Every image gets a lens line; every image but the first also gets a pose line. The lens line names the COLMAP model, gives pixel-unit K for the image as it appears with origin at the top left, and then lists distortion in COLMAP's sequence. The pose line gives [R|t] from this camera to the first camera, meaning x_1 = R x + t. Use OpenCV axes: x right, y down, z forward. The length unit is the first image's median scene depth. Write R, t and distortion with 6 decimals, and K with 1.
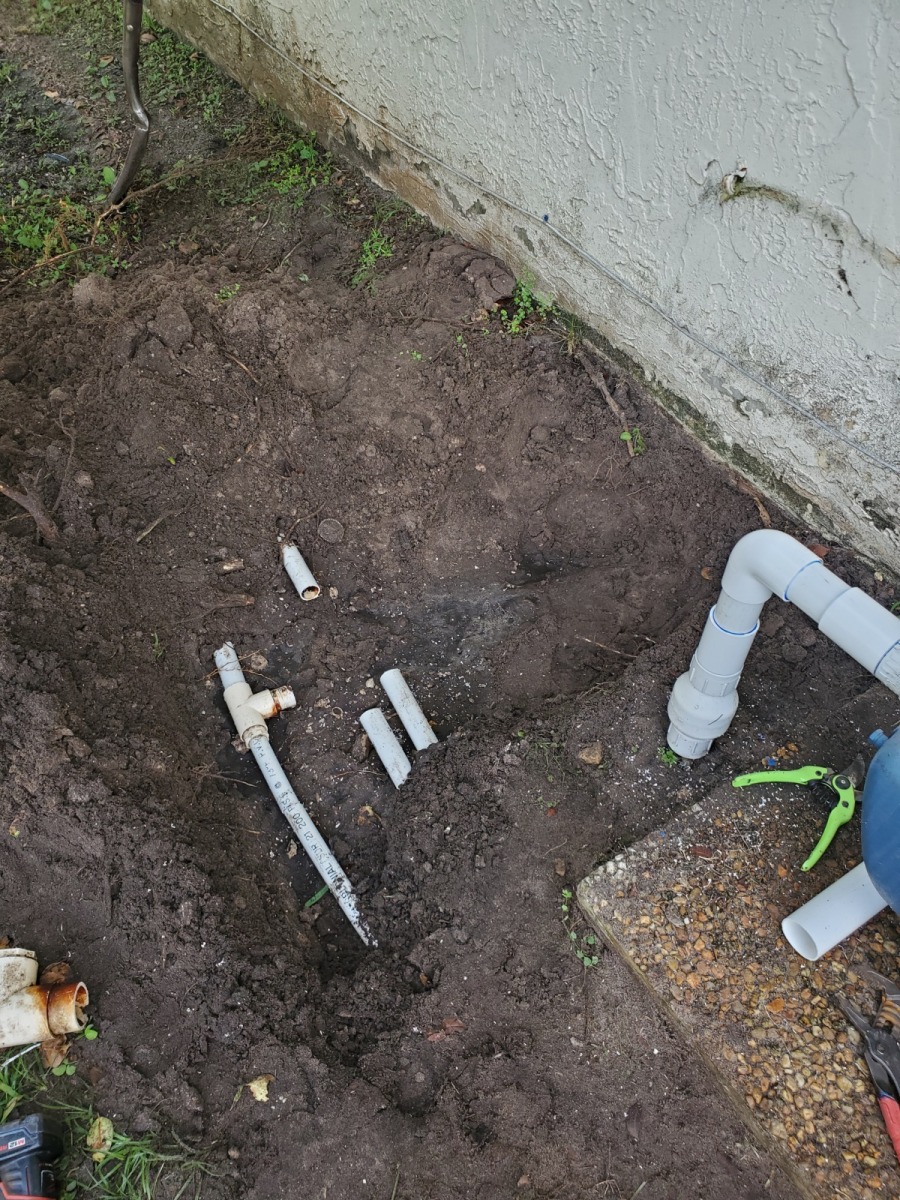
lens RADIAL K [[926.3, 0, 445.6], [0, 926.3, 602.0], [0, 0, 1]] dist [0.042431, -0.043075]
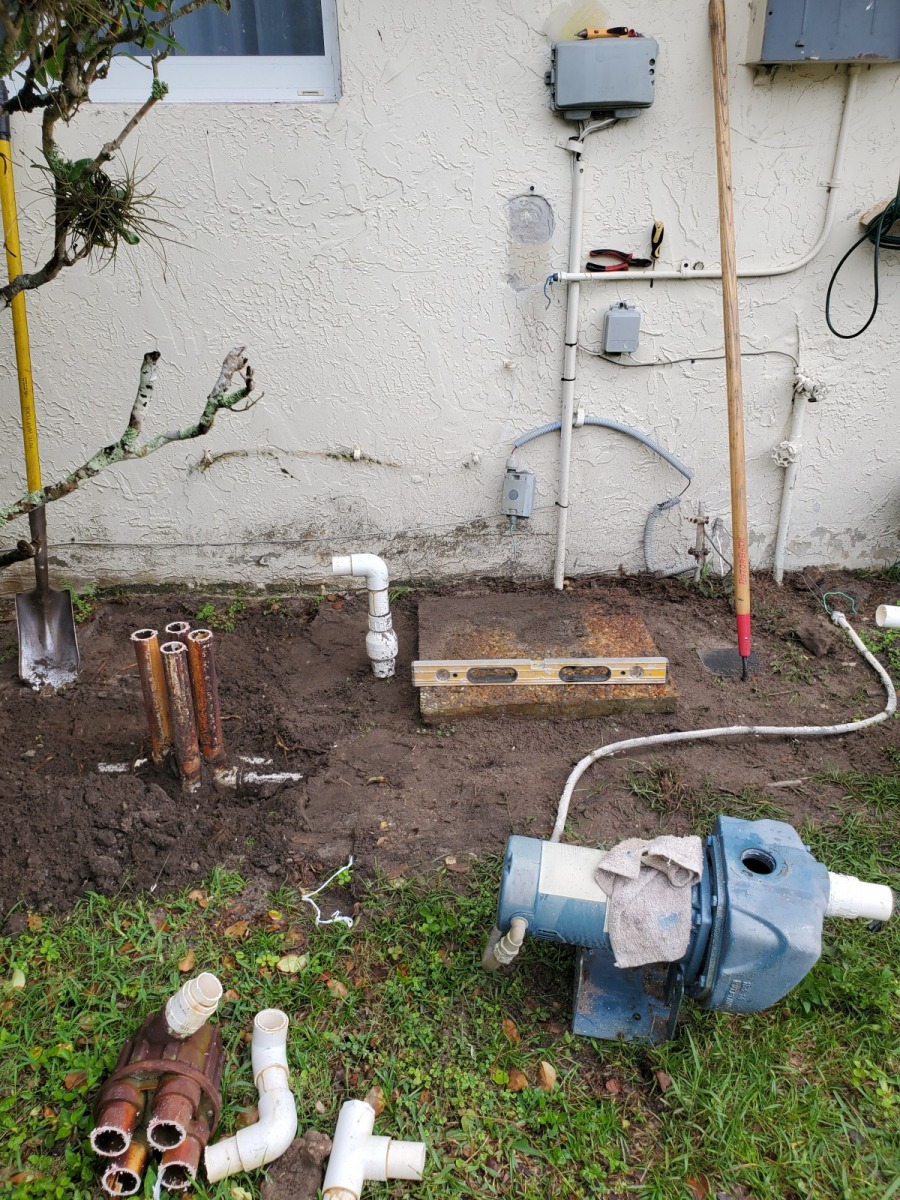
lens RADIAL K [[926.3, 0, 457.4], [0, 926.3, 603.8], [0, 0, 1]] dist [0.042431, -0.043075]
pose [[0.506405, -0.382374, 0.772881, -0.868407], [0.667695, 0.741055, -0.070857, 0.222055], [-0.545653, 0.551931, 0.630583, -0.293366]]
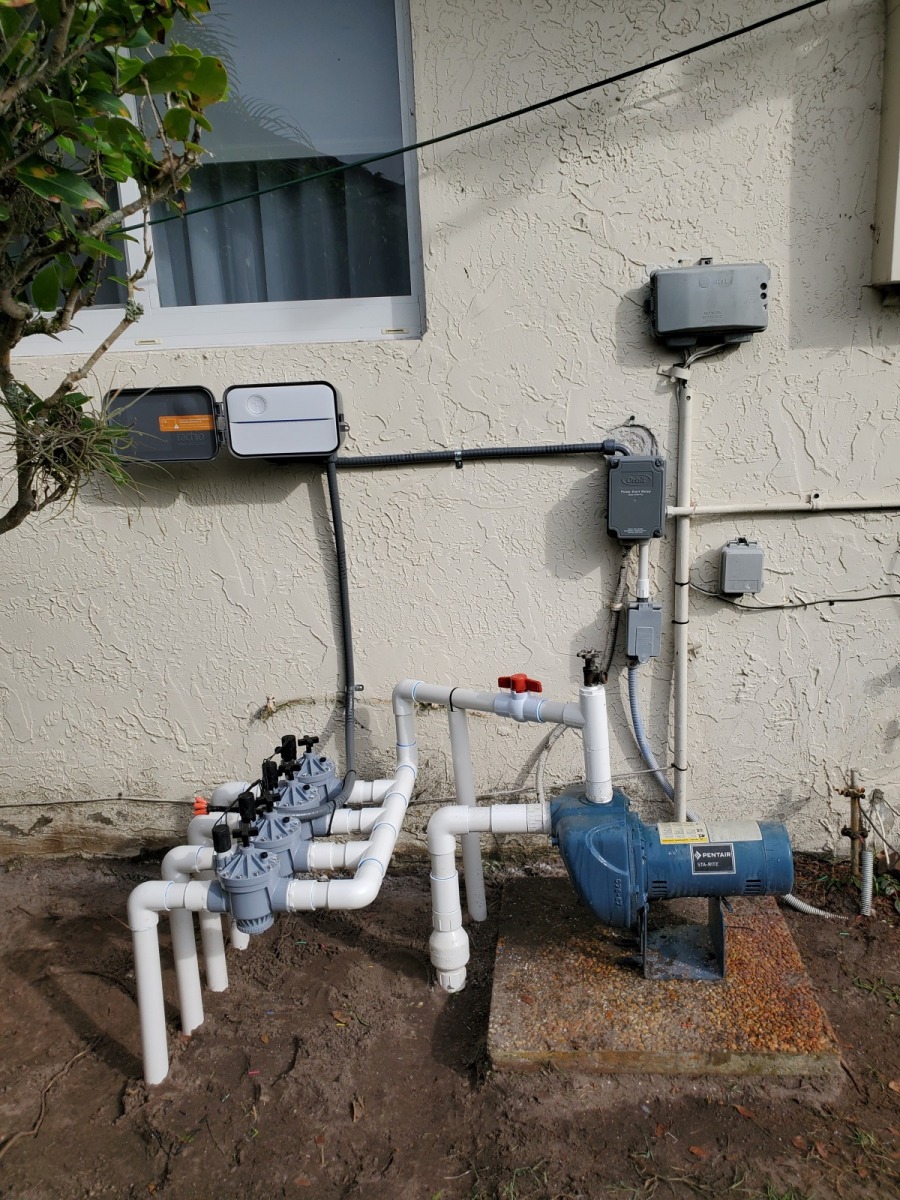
lens RADIAL K [[926.3, 0, 482.0], [0, 926.3, 595.1], [0, 0, 1]] dist [0.042431, -0.043075]
pose [[0.610935, -0.185866, 0.769553, -0.618214], [0.629171, 0.703990, -0.329457, 0.188618], [-0.480522, 0.685458, 0.547034, -0.239319]]
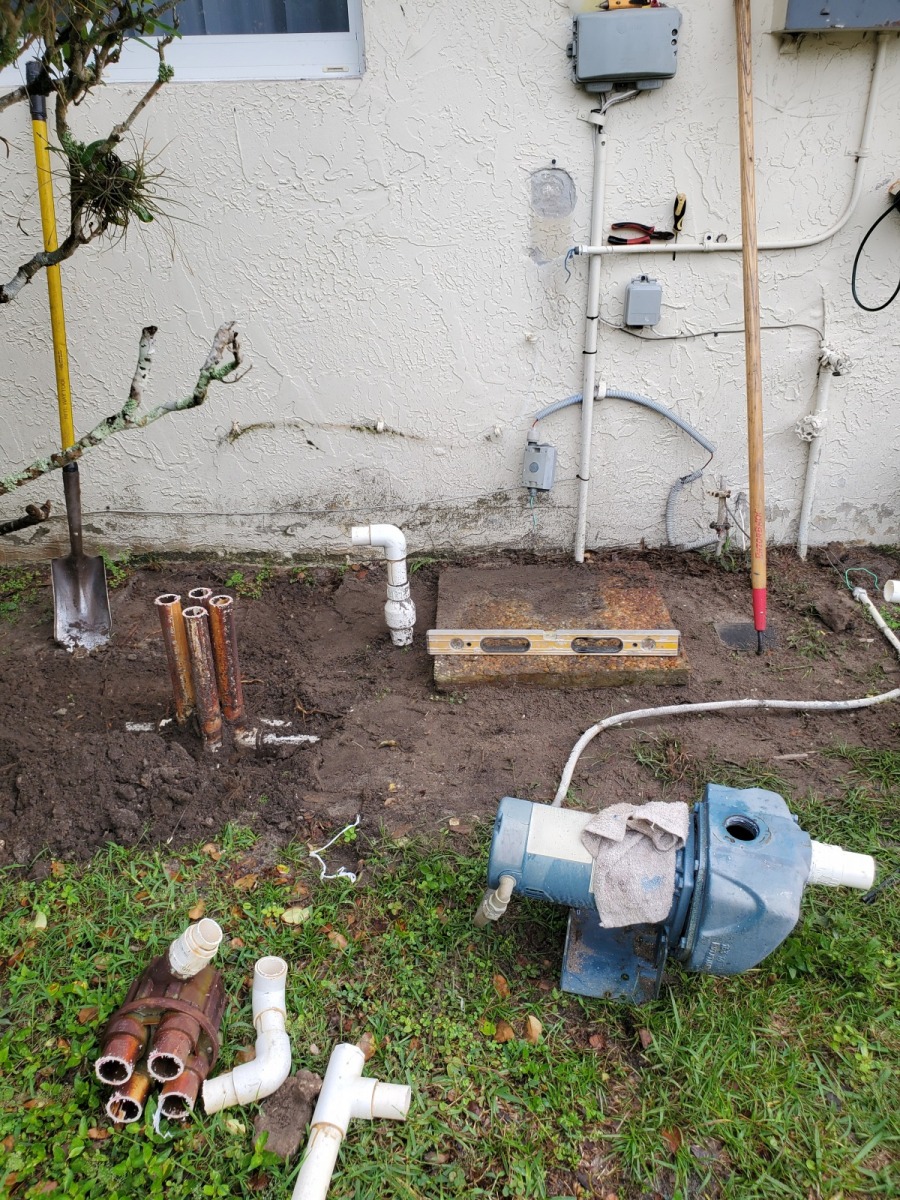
lens RADIAL K [[926.3, 0, 457.2], [0, 926.3, 595.7], [0, 0, 1]] dist [0.042431, -0.043075]
pose [[0.552885, -0.389206, 0.736775, -0.862556], [0.652682, 0.751958, -0.092554, 0.264548], [-0.518001, 0.532051, 0.669774, -0.335868]]
